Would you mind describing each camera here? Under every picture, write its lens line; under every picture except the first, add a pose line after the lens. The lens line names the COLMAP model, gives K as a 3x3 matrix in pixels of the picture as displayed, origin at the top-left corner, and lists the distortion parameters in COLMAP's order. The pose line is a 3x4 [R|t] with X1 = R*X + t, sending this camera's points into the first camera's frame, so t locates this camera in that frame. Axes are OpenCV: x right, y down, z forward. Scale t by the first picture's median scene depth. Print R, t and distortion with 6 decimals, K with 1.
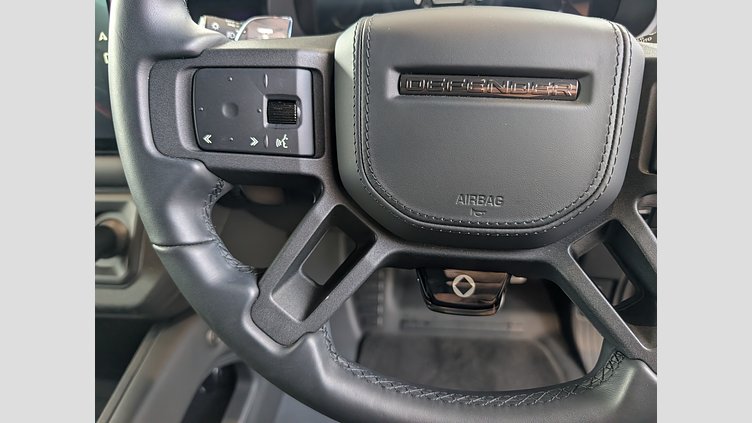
lens RADIAL K [[449.9, 0, 378.2], [0, 449.9, 214.6], [0, 0, 1]] dist [-0.004750, -0.000448]
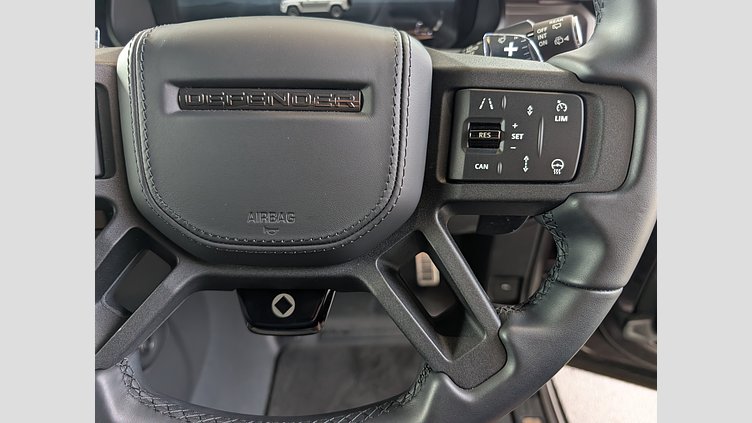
lens RADIAL K [[431.1, 0, 376.0], [0, 431.1, 211.5], [0, 0, 1]] dist [-0.002490, -0.000833]
pose [[0.993903, -0.044615, 0.100828, 0.345321], [0.047618, 0.998485, -0.027567, -0.008562], [-0.099446, 0.032200, 0.994522, 0.064028]]
